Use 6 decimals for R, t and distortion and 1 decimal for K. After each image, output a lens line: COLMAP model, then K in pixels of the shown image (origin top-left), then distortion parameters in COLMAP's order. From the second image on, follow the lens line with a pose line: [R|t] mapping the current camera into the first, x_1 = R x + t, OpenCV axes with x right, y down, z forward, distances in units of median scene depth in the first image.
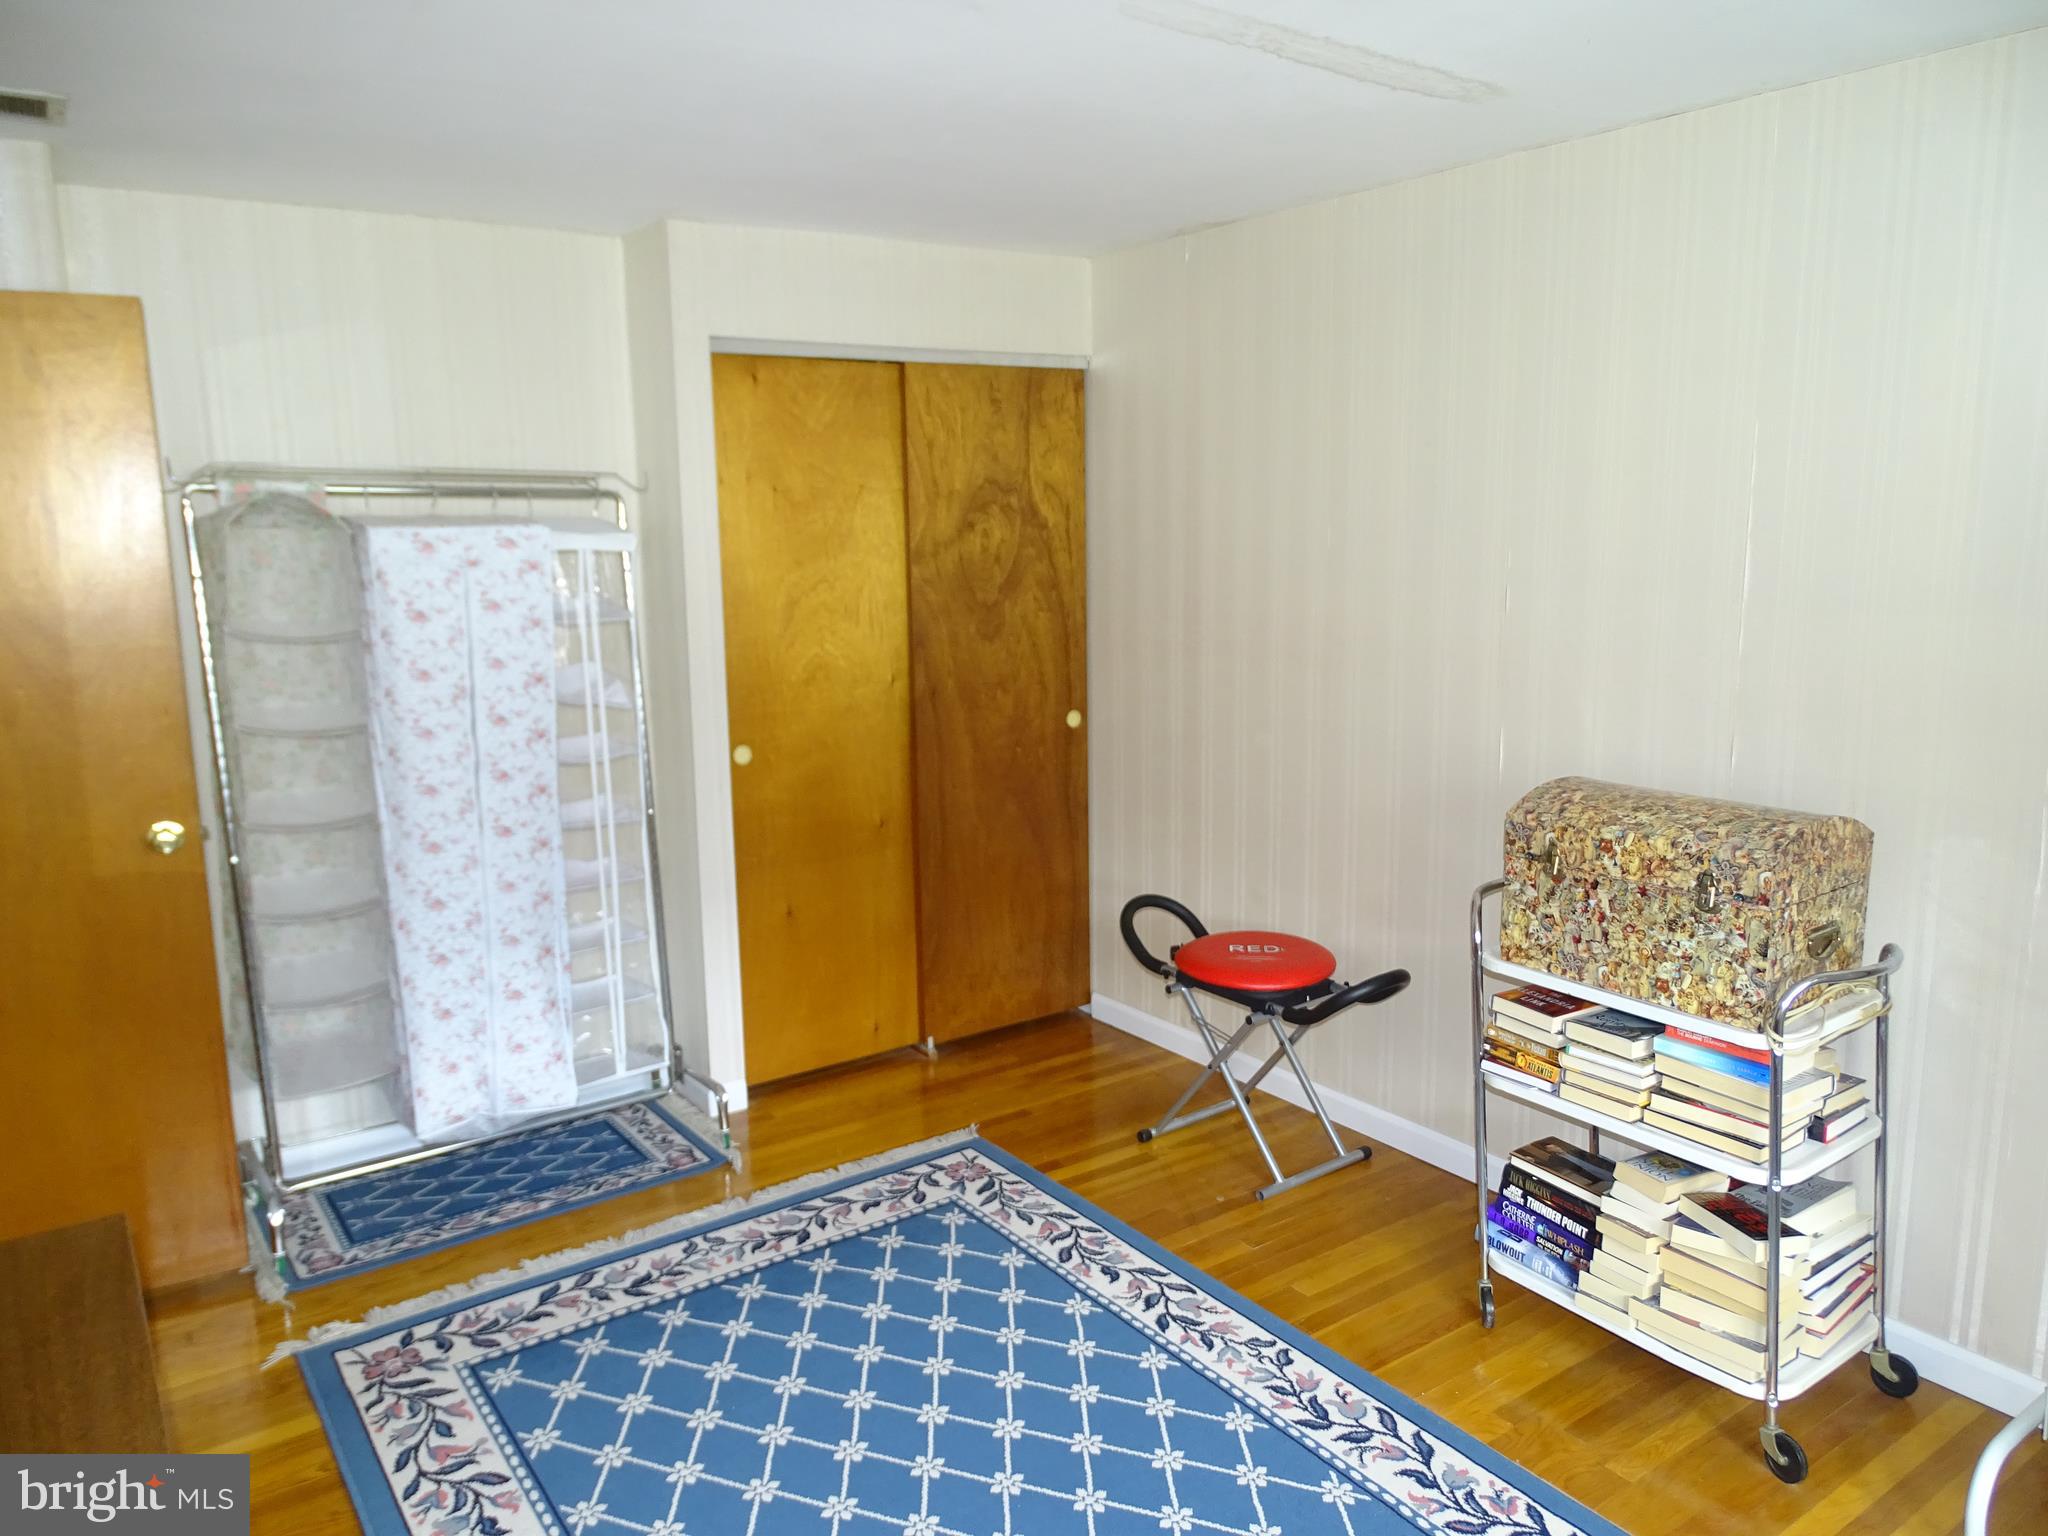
lens RADIAL K [[1452.3, 0, 1026.5], [0, 1452.3, 768.7], [0, 0, 1]] dist [-0.003664, -0.006857]
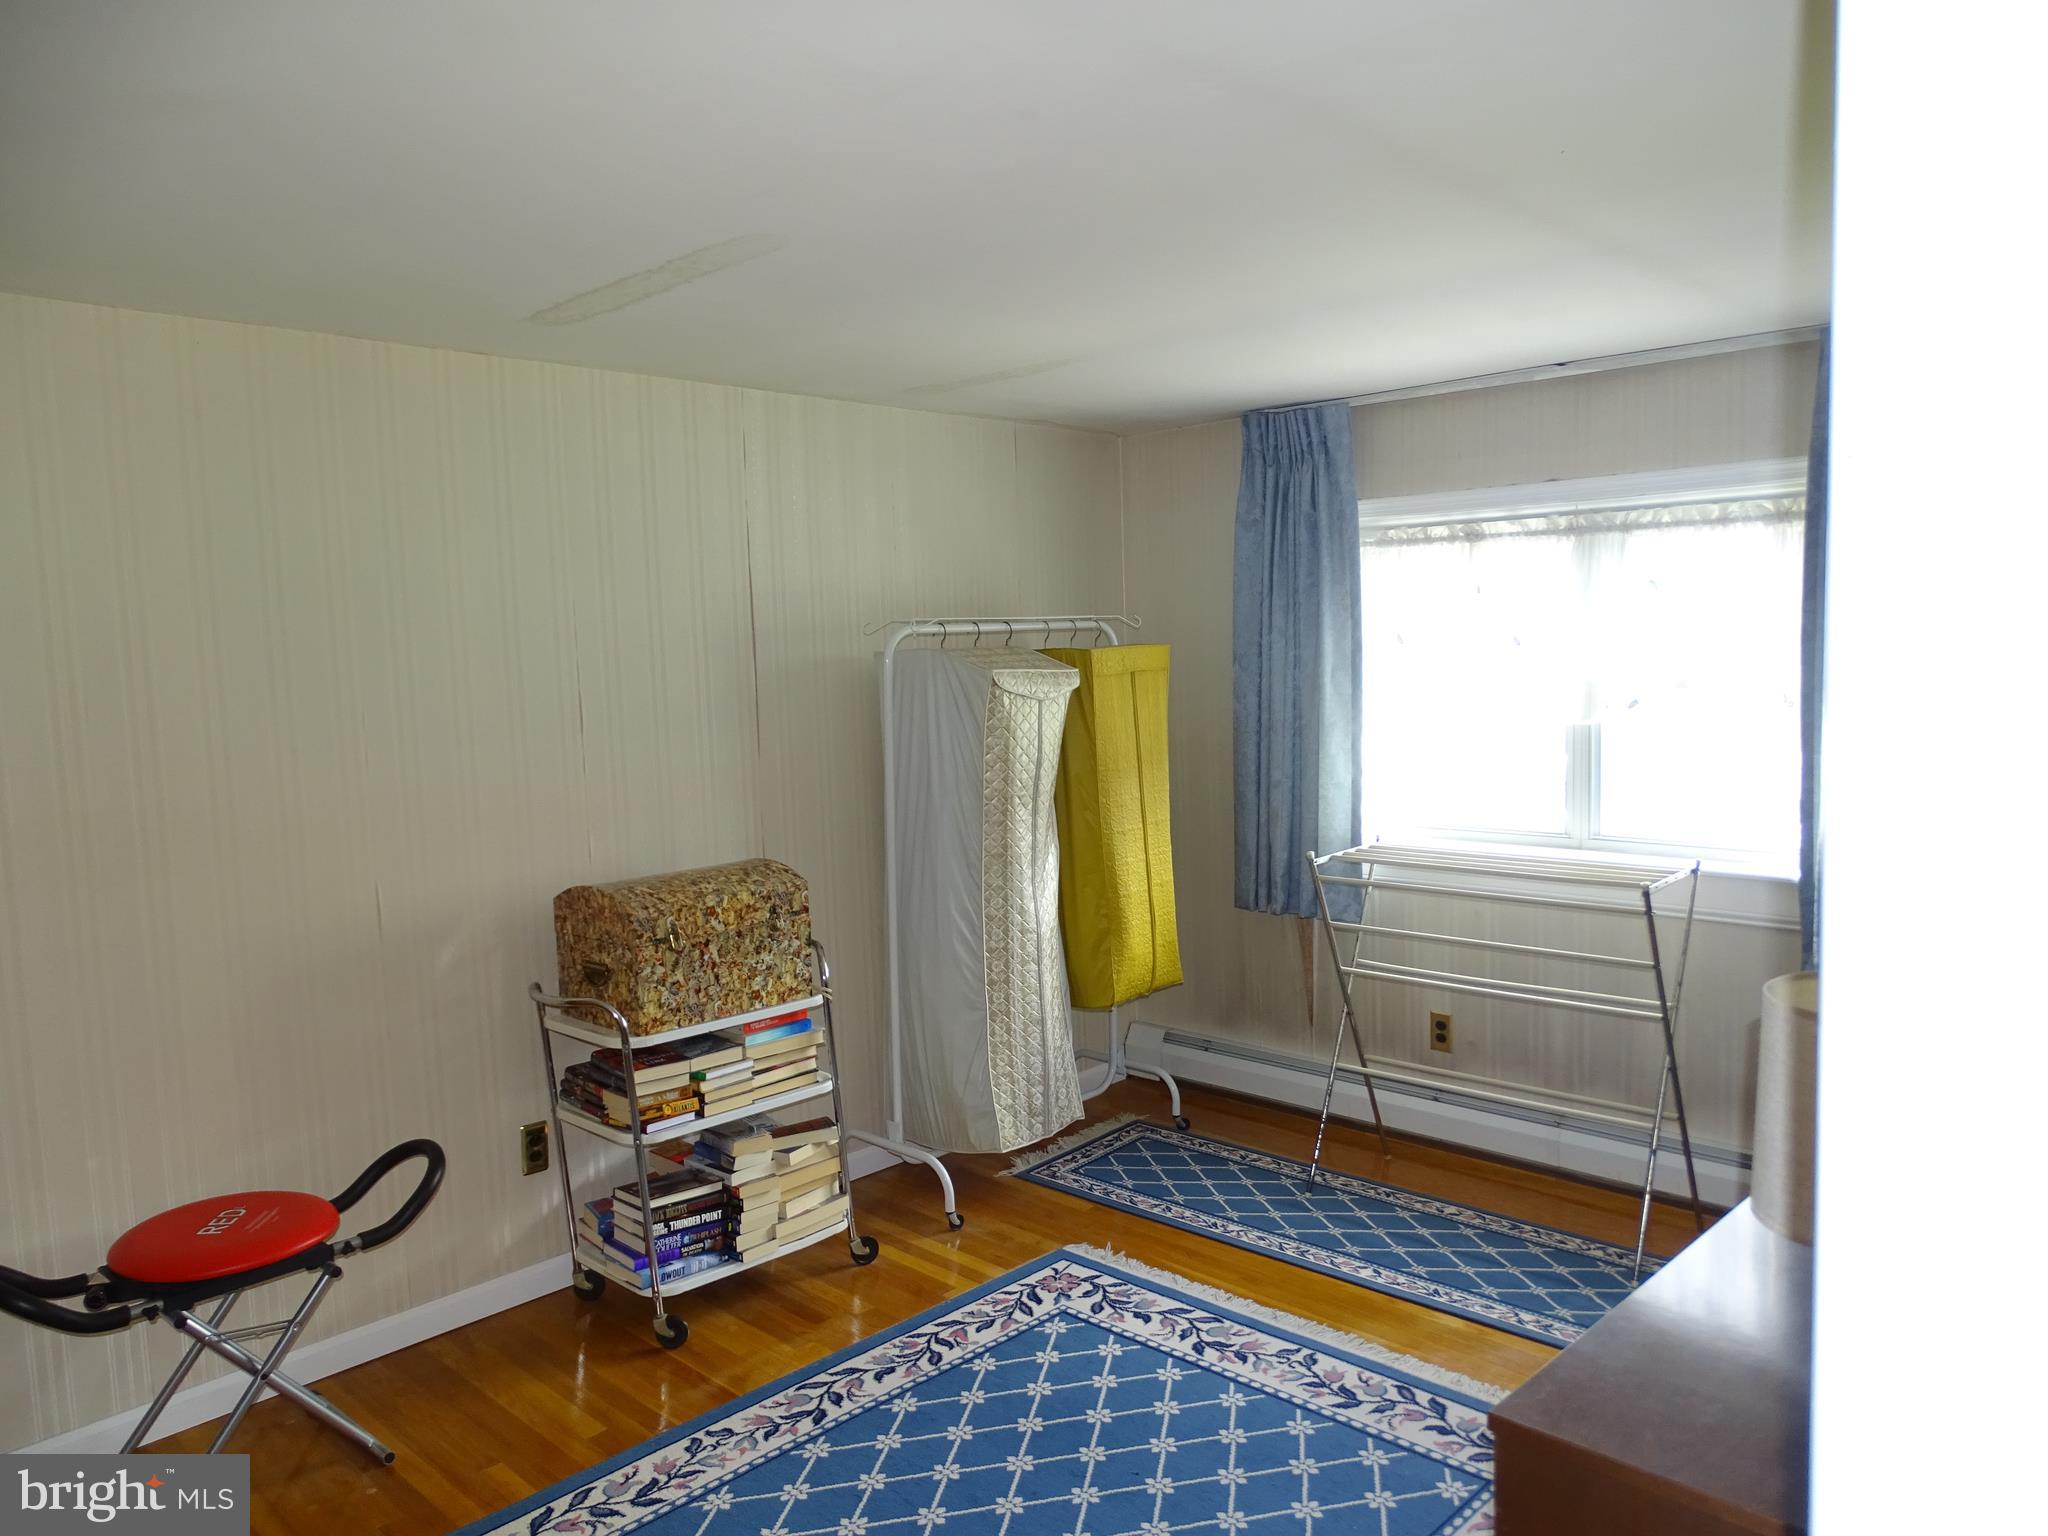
lens RADIAL K [[1452.3, 0, 1026.6], [0, 1452.3, 771.8], [0, 0, 1]] dist [-0.003664, -0.006857]
pose [[-0.184937, -0.068672, 0.980348, -0.941584], [0.203831, 0.973183, 0.106622, -0.152753], [-0.961380, 0.219543, -0.165980, 0.892607]]
